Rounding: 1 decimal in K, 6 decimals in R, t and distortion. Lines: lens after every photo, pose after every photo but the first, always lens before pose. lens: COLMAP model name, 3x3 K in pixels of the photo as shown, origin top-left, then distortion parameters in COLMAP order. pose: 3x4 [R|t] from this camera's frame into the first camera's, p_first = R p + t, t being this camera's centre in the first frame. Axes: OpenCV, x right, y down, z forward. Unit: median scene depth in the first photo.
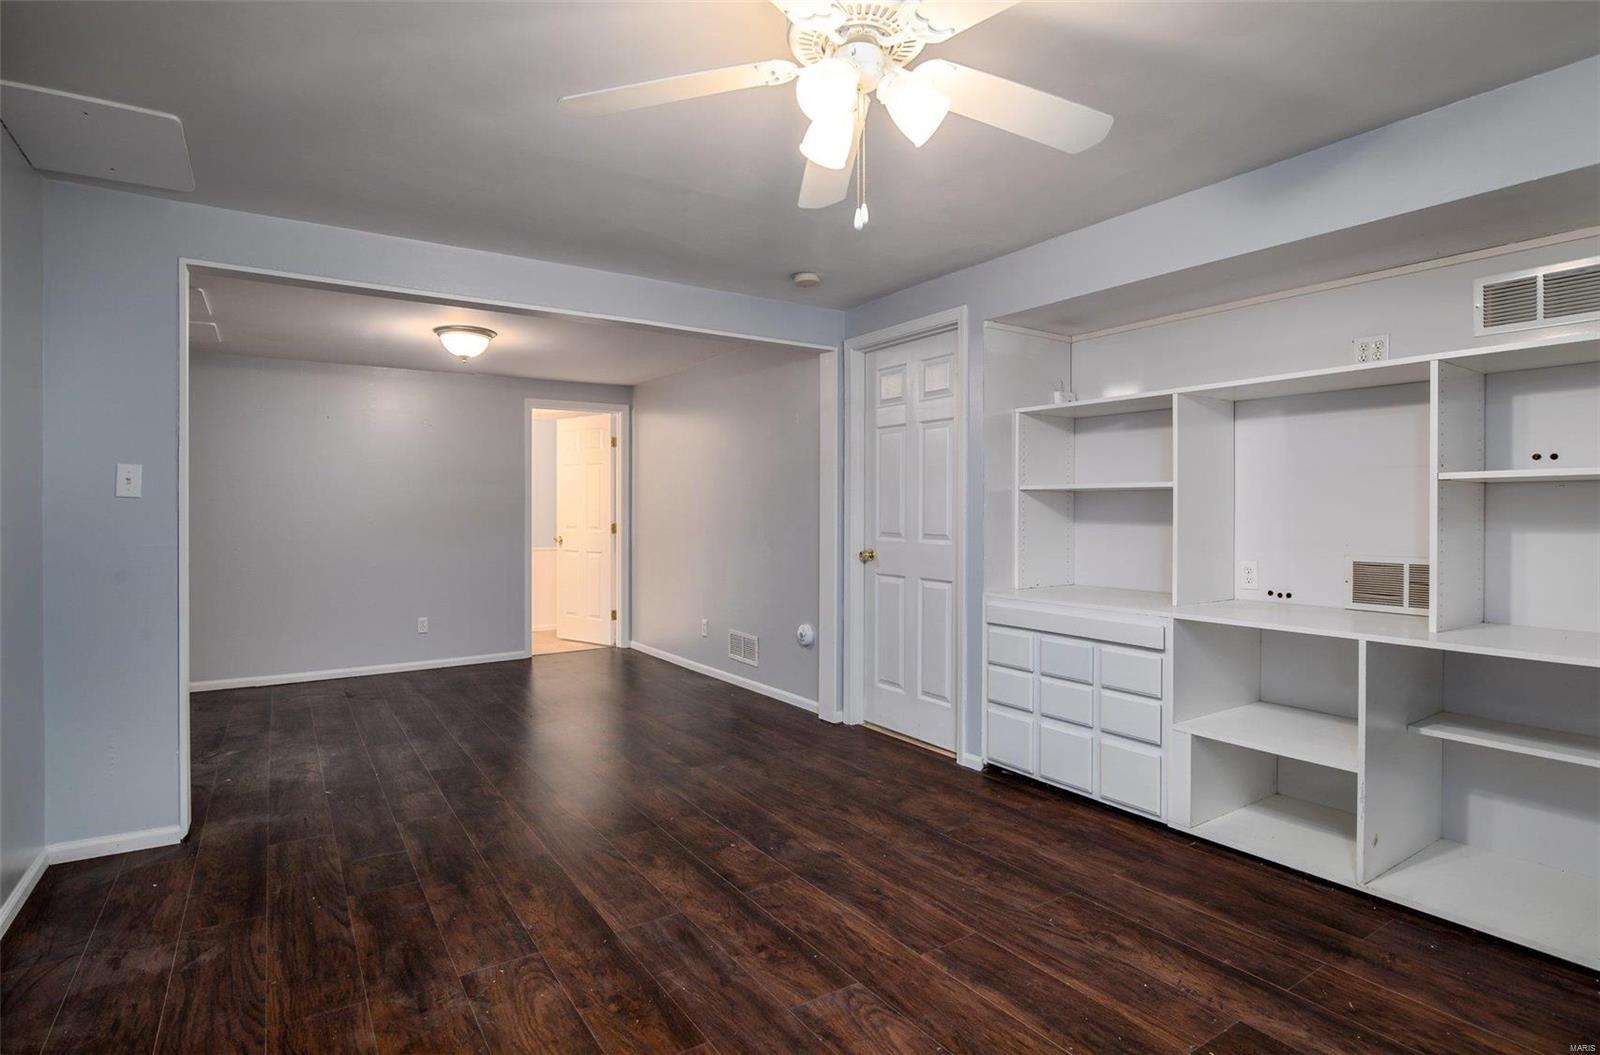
lens RADIAL K [[818.3, 0, 810.0], [0, 818.3, 521.0], [0, 0, 1]] dist [-0.021711, 0.000893]
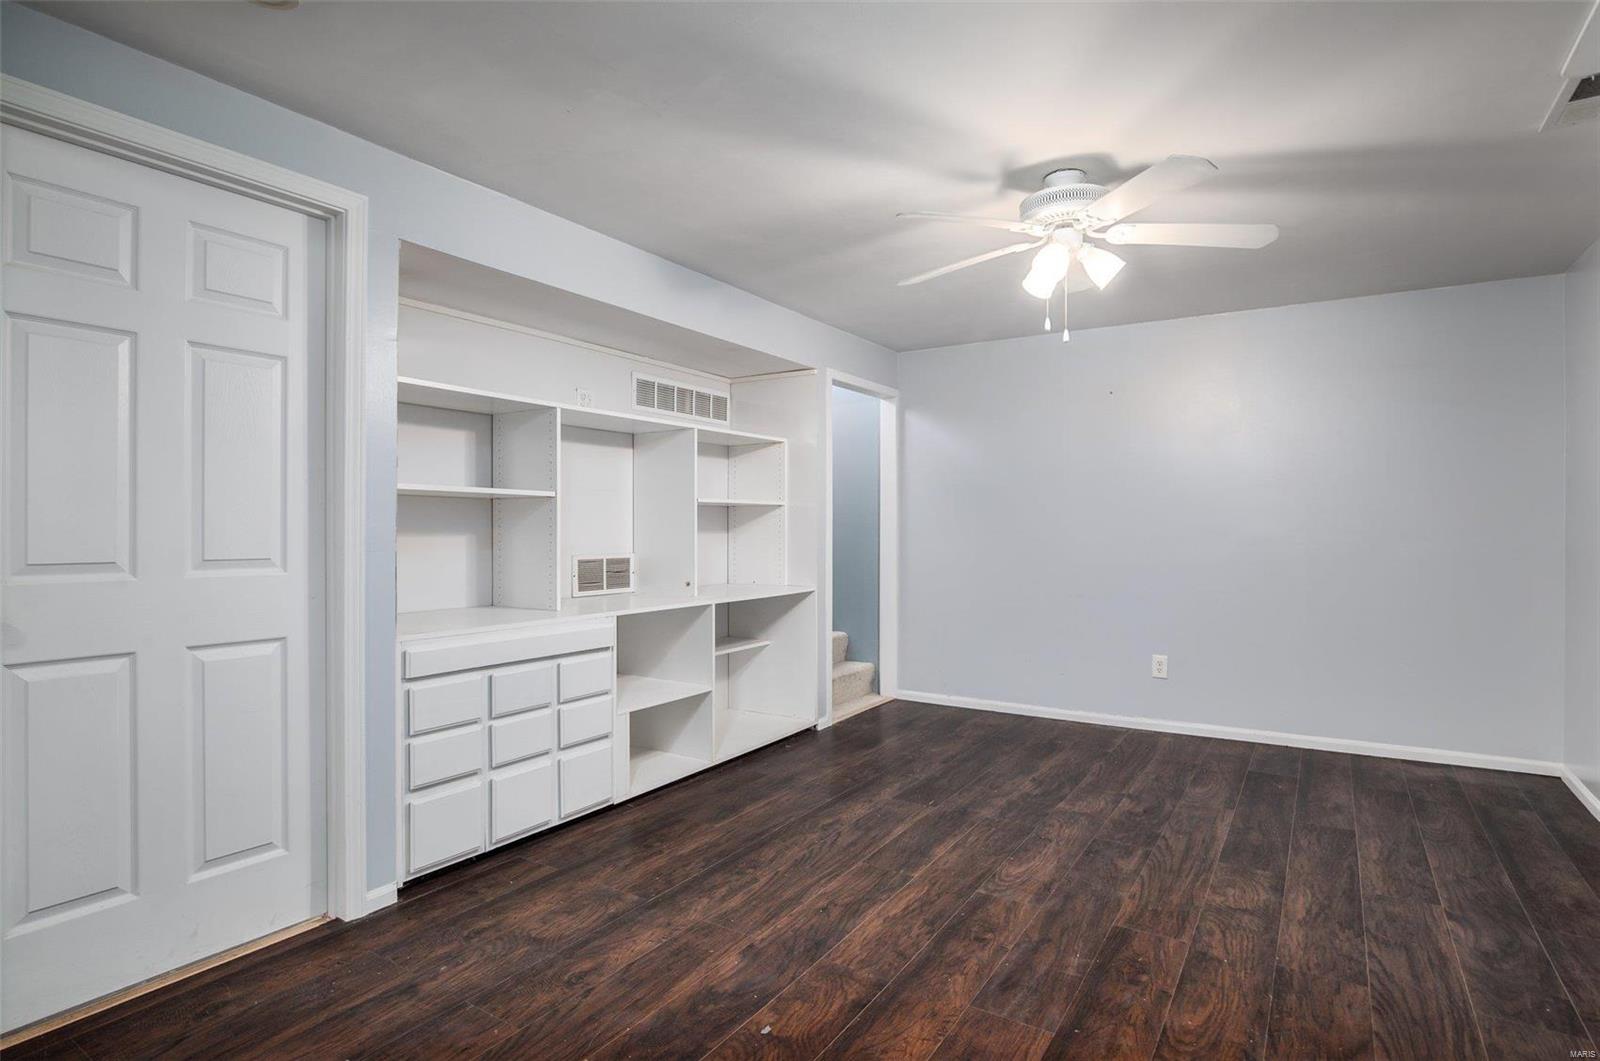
lens RADIAL K [[833.2, 0, 804.1], [0, 833.2, 521.6], [0, 0, 1]] dist [-0.020110, 0.001437]
pose [[-0.405823, 0.005735, 0.913934, -0.791283], [0.010322, 0.999945, -0.001692, -0.005232], [-0.913894, 0.008747, -0.405860, 1.378547]]
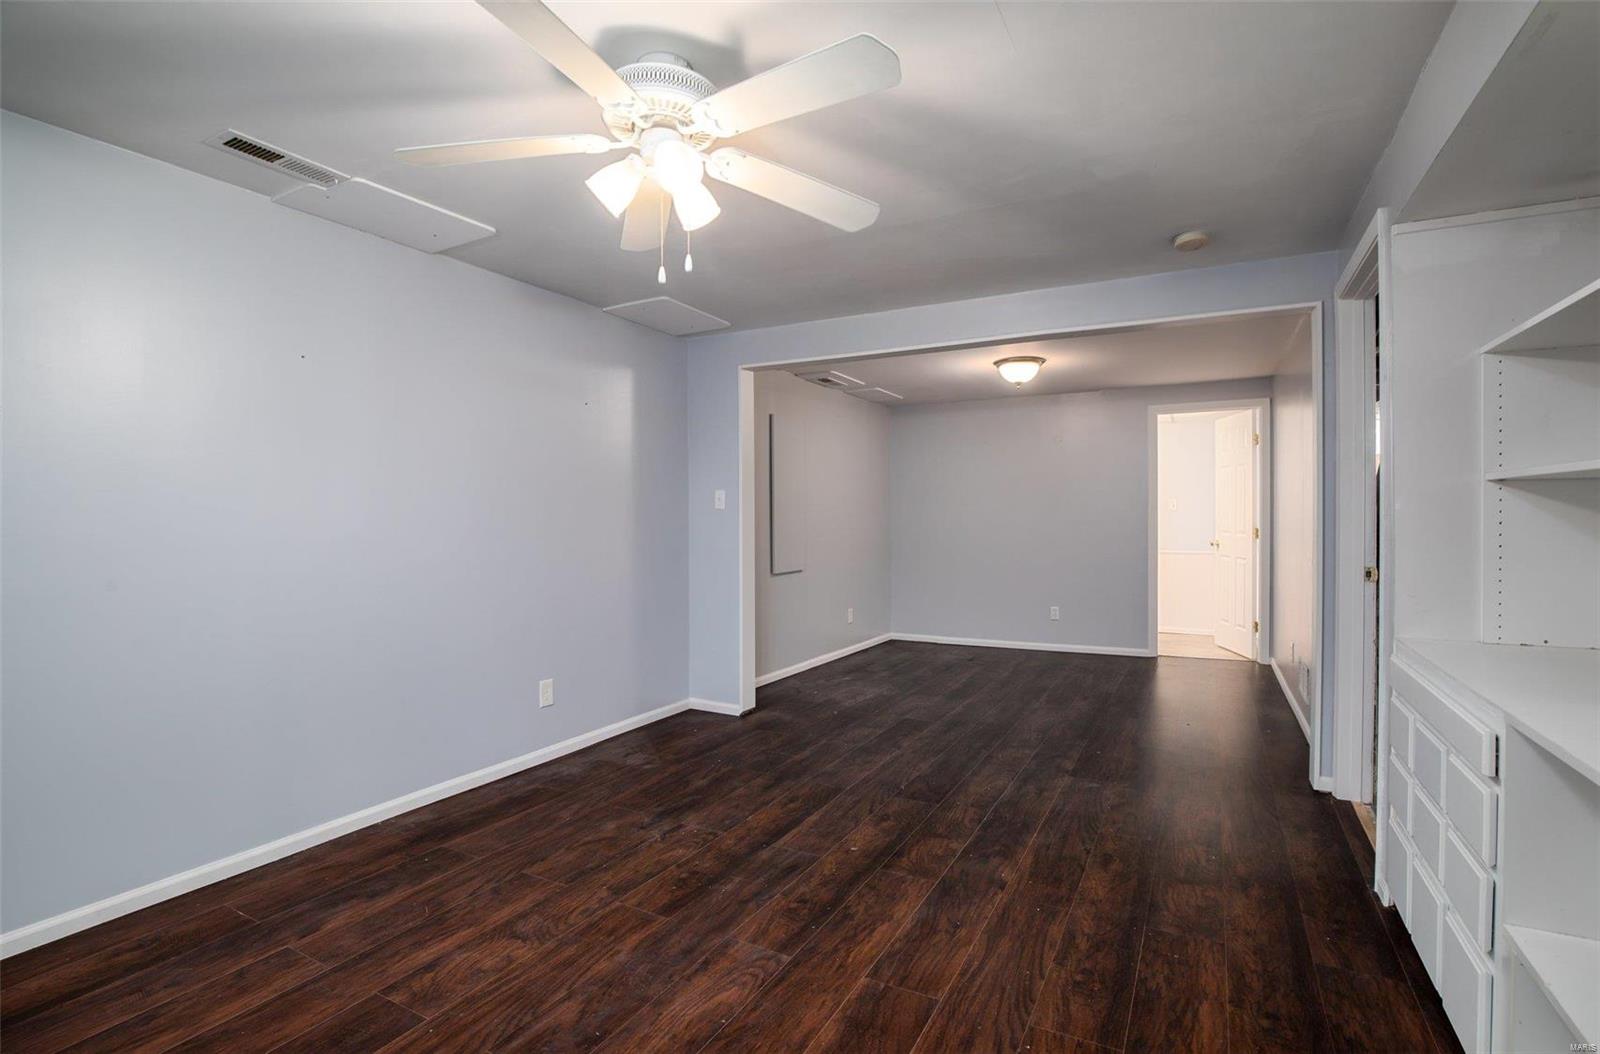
lens RADIAL K [[751.4, 0, 800.0], [0, 751.4, 527.0], [0, 0, 1]] dist [-0.027063, 0.001108]
pose [[0.467979, 0.009982, -0.883683, 0.726140], [-0.005030, 0.999950, 0.008632, -0.006860], [0.883725, 0.000406, 0.468006, 0.429919]]
